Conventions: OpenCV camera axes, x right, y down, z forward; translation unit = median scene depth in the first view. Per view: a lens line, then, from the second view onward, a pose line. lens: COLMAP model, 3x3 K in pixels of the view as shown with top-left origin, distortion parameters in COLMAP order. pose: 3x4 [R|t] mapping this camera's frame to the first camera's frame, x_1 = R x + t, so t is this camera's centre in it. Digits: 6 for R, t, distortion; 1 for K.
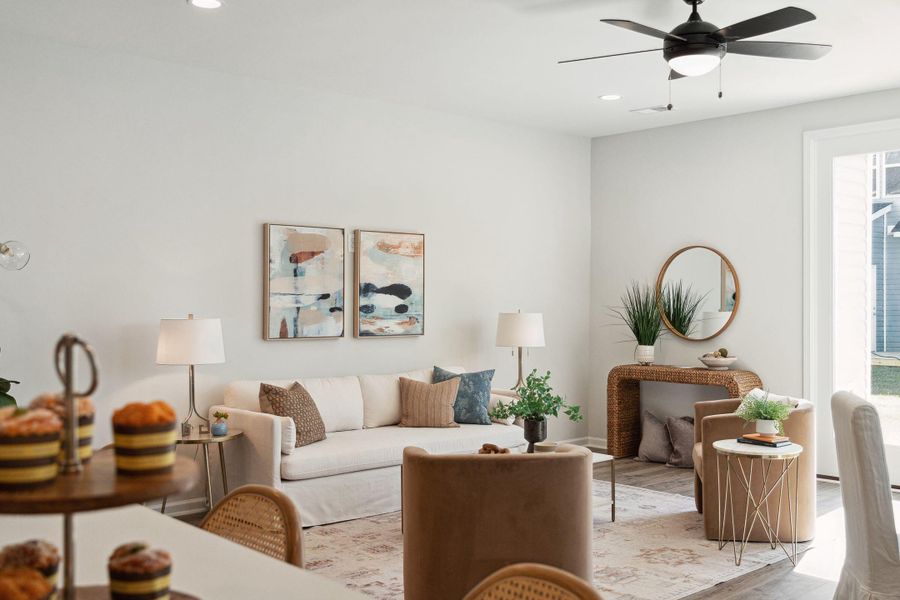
lens RADIAL K [[927.0, 0, 450.0], [0, 927.0, 300.0], [0, 0, 1]] dist [0.017921, 0.003929]
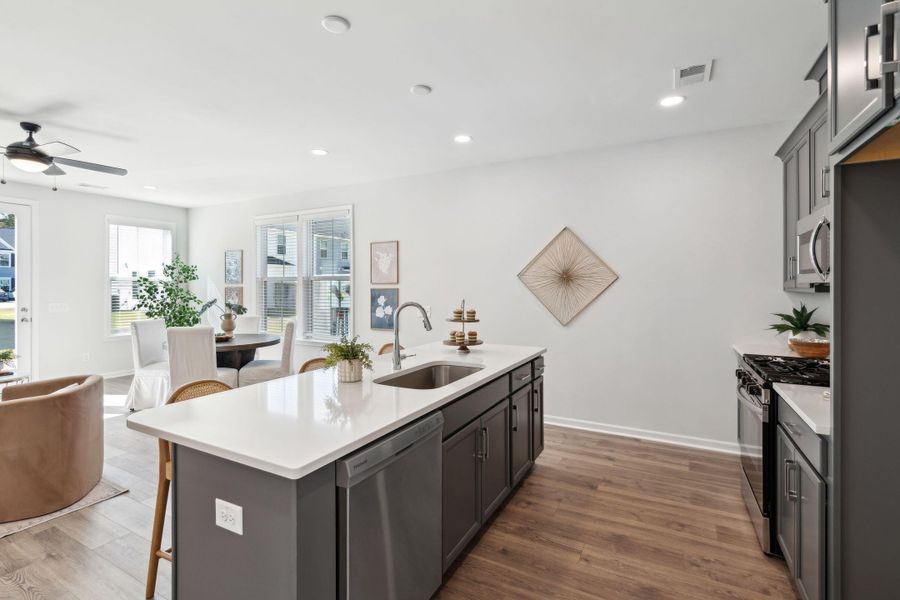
lens RADIAL K [[424.3, 0, 447.5], [0, 424.3, 287.0], [0, 0, 1]] dist [0.000734, 0.000127]
pose [[-0.325877, -0.003895, 0.945404, -0.524527], [0.003501, 0.999980, 0.005327, -0.011801], [-0.945406, 0.005046, -0.325857, 0.331746]]
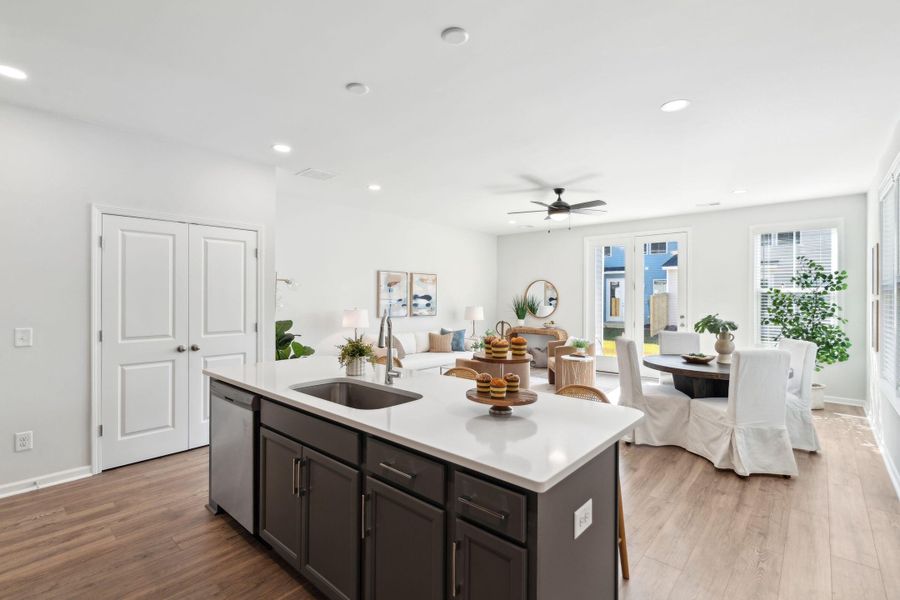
lens RADIAL K [[418.9, 0, 443.3], [0, 418.9, 294.2], [0, 0, 1]] dist [0.002103, 0.001034]
pose [[0.994923, 0.004275, 0.100543, -0.130923], [-0.003364, 0.999952, -0.009234, -0.009316], [-0.100578, 0.008849, 0.994890, -0.123263]]
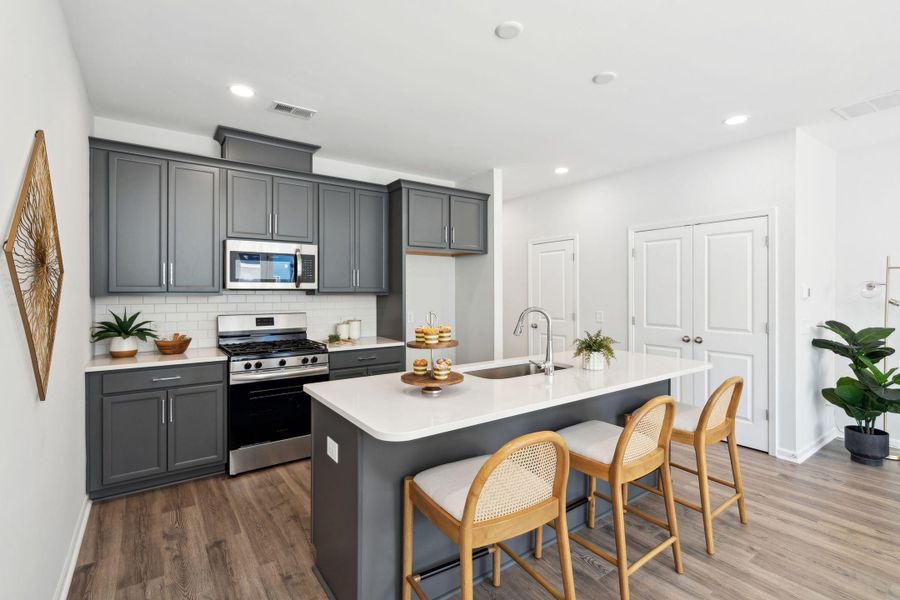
lens RADIAL K [[424.3, 0, 447.5], [0, 424.3, 287.0], [0, 0, 1]] dist [0.000734, 0.000127]
pose [[-0.119789, -0.010356, -0.992745, 0.256969], [-0.005862, 0.999936, -0.009724, -0.009562], [0.992782, 0.004654, -0.119842, 0.203200]]
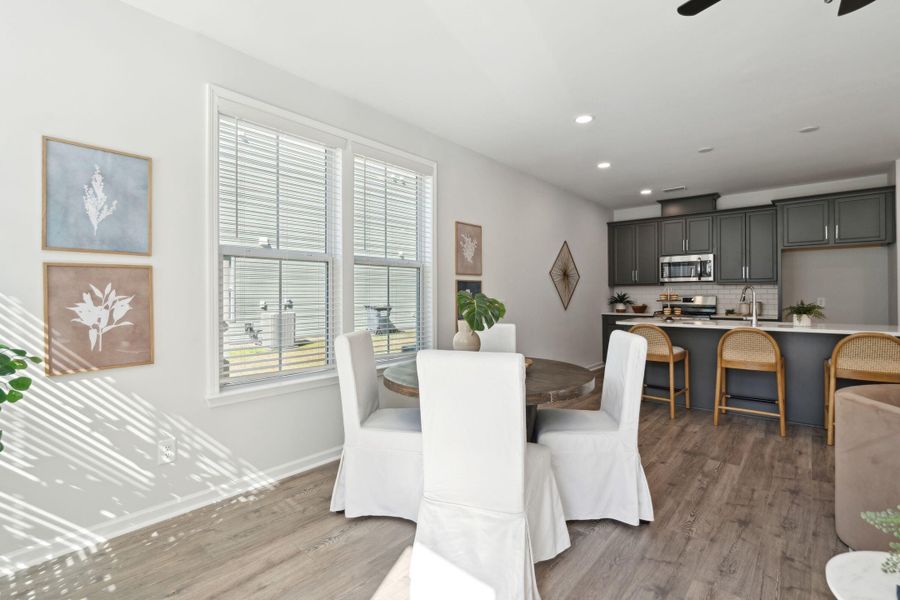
lens RADIAL K [[416.1, 0, 445.2], [0, 416.1, 296.6], [0, 0, 1]] dist [-0.001801, 0.000122]
pose [[-0.993254, 0.004332, -0.115877, 0.417683], [0.003276, 0.999951, 0.009307, 0.014584], [0.115912, 0.008865, -0.993220, 0.840108]]
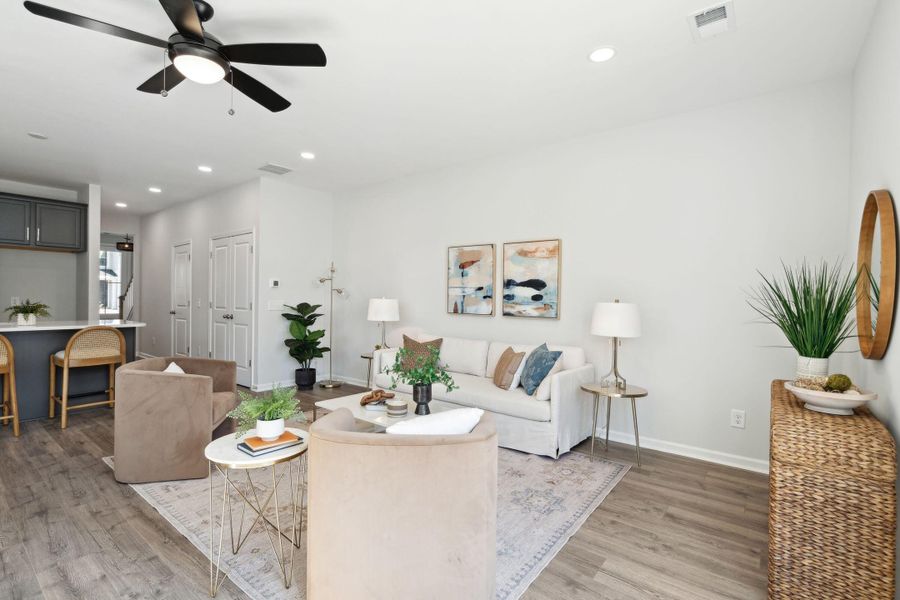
lens RADIAL K [[416.1, 0, 445.2], [0, 416.1, 296.6], [0, 0, 1]] dist [-0.001801, 0.000122]
pose [[0.165491, -0.001330, -0.986210, 0.545601], [-0.018677, 0.999816, -0.004482, 0.013847], [0.986034, 0.019161, 0.165436, 0.810046]]
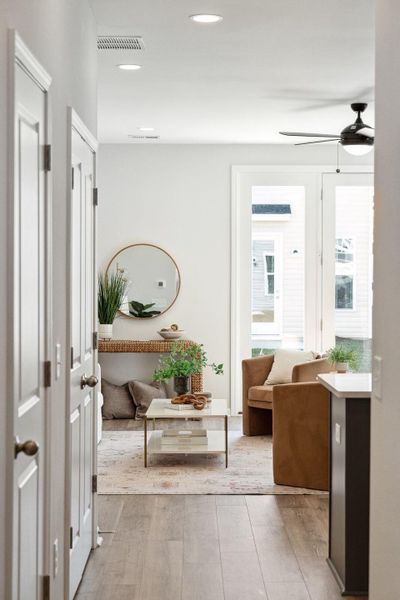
lens RADIAL K [[1198.9, 0, 200.5], [0, 1198.9, 277.3], [0, 0, 1]] dist [0.189073, 0.108075]
pose [[0.664235, -0.000524, 0.747524, -1.034029], [0.000926, 1.000000, -0.000122, -0.014136], [-0.747523, 0.000773, 0.664235, -0.156440]]
